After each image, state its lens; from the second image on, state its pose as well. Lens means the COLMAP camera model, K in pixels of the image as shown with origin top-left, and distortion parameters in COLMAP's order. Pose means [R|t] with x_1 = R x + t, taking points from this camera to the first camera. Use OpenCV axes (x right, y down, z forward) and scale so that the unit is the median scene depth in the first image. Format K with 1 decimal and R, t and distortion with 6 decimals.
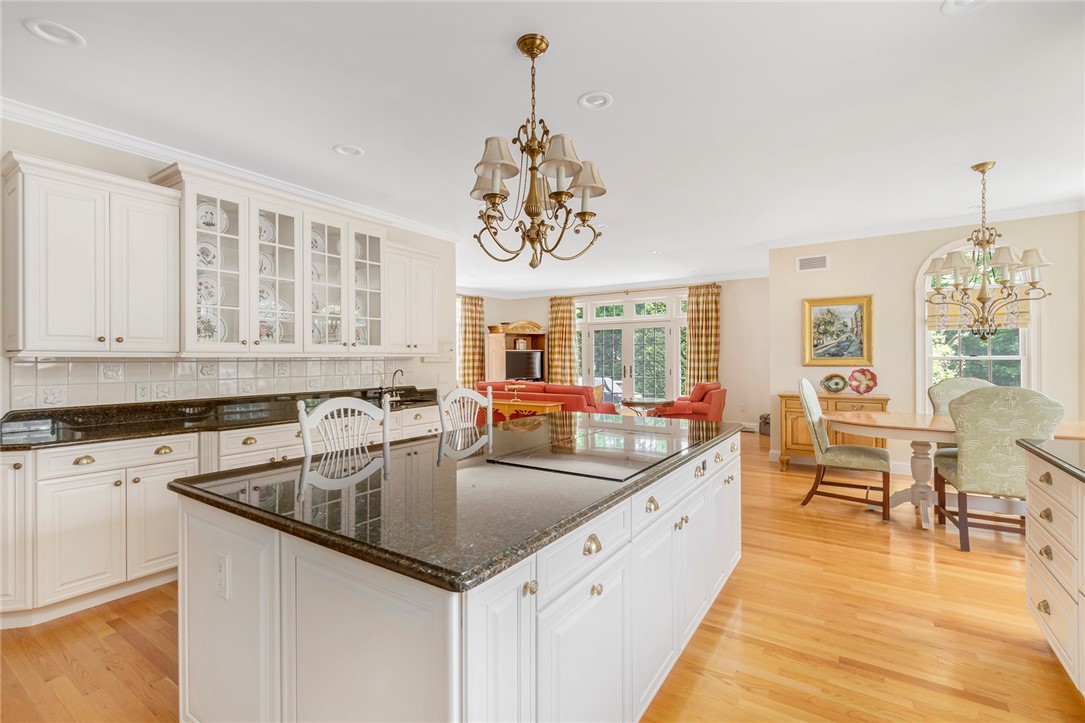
lens RADIAL K [[495.1, 0, 541.2], [0, 495.1, 363.0], [0, 0, 1]] dist [-0.003037, 0.000142]
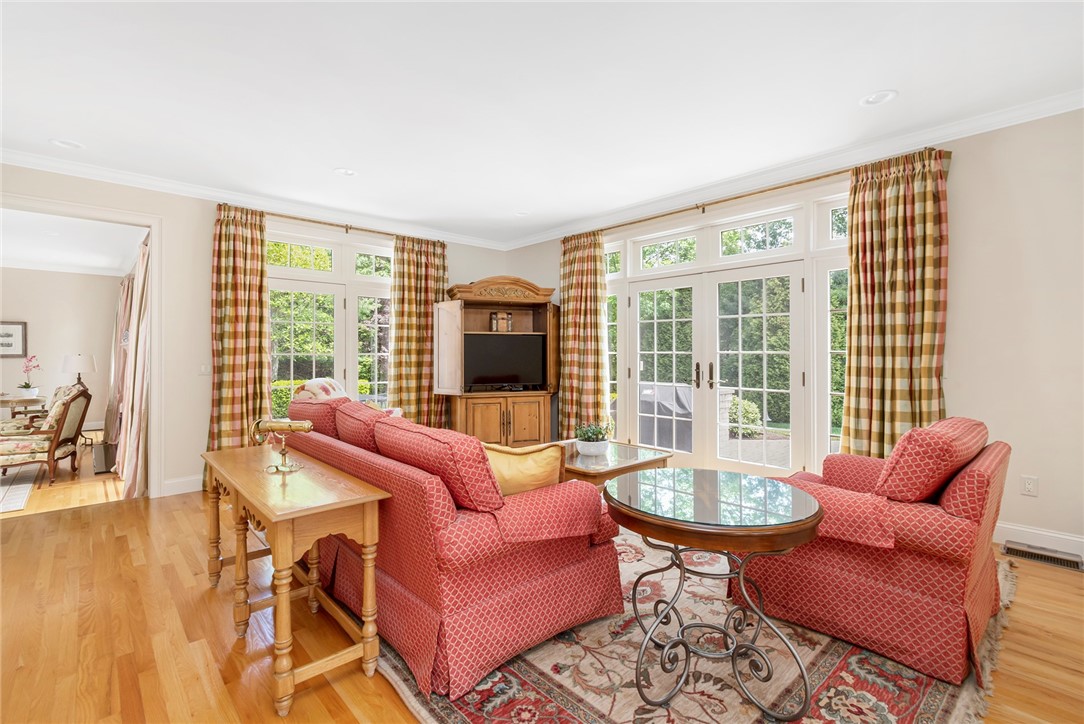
lens RADIAL K [[486.8, 0, 540.7], [0, 486.8, 352.8], [0, 0, 1]] dist [-0.002306, -0.000196]
pose [[0.971770, 0.002881, -0.235912, 0.148770], [-0.005157, 0.999946, -0.009030, 0.000967], [0.235874, 0.009991, 0.971732, 0.572655]]
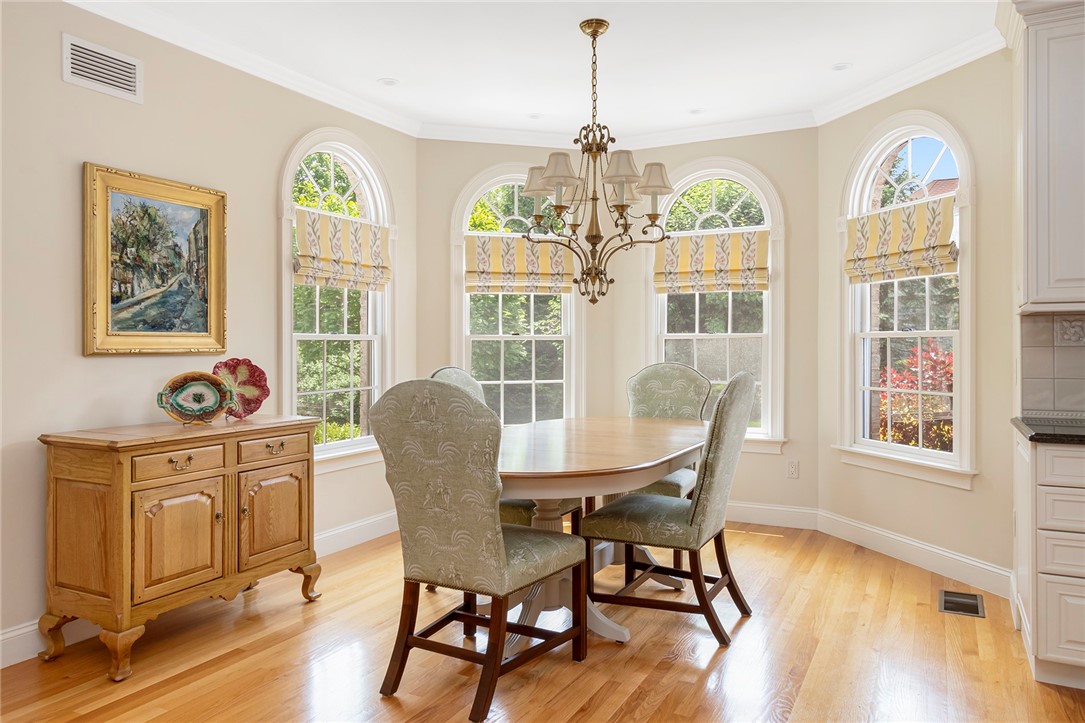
lens RADIAL K [[759.2, 0, 525.2], [0, 759.2, 342.5], [0, 0, 1]] dist [-0.011146, -0.000288]
pose [[-0.087407, 0.010423, 0.996118, -0.016914], [0.013212, 0.999869, -0.009303, 0.004249], [-0.996085, 0.012347, -0.087533, 0.503351]]
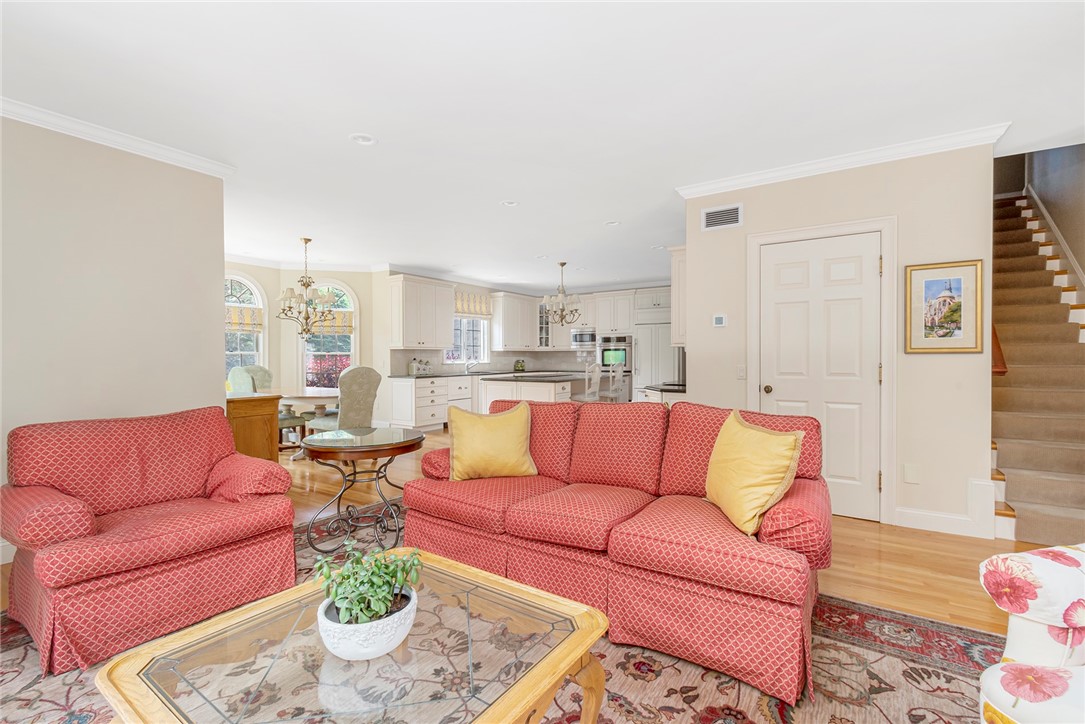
lens RADIAL K [[495.1, 0, 536.8], [0, 495.1, 356.3], [0, 0, 1]] dist [-0.003037, 0.000142]
pose [[-0.999933, 0.007711, 0.008594, 0.042565], [0.007789, 0.999928, 0.009158, -0.002578], [-0.008522, 0.009225, -0.999921, 1.154979]]
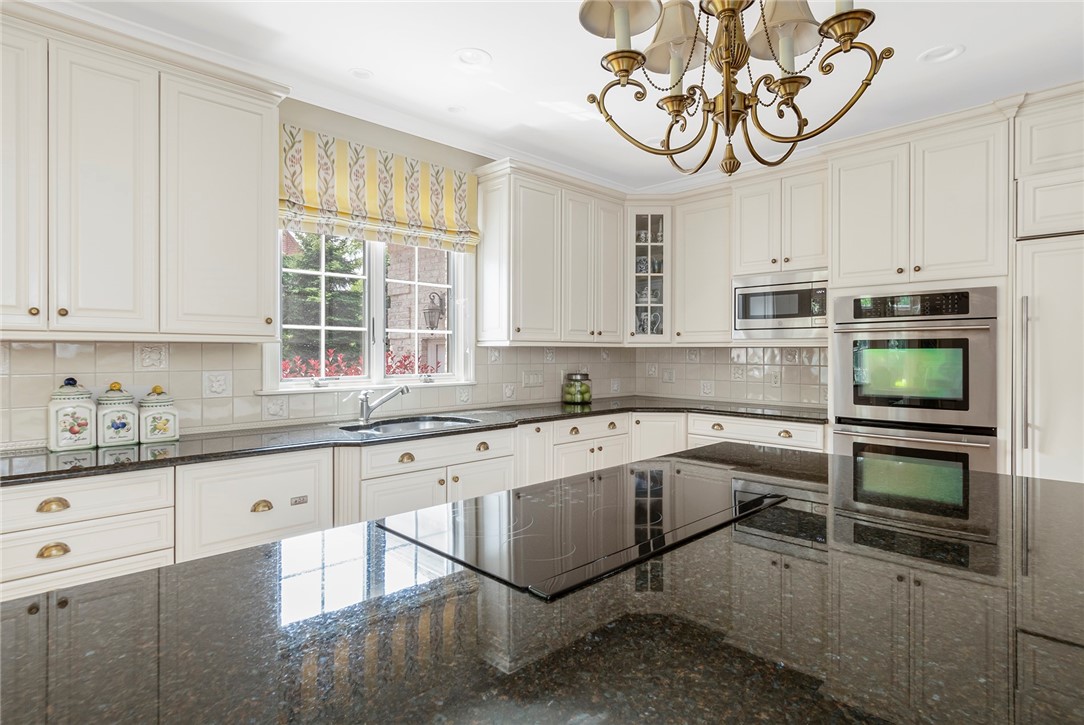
lens RADIAL K [[571.5, 0, 541.0], [0, 571.5, 352.5], [0, 0, 1]] dist [0.000730, -0.001171]
pose [[-0.977045, 0.003296, 0.213006, 0.020729], [0.005186, 0.999952, 0.008314, -0.004640], [-0.212968, 0.009228, -0.977016, 0.408714]]
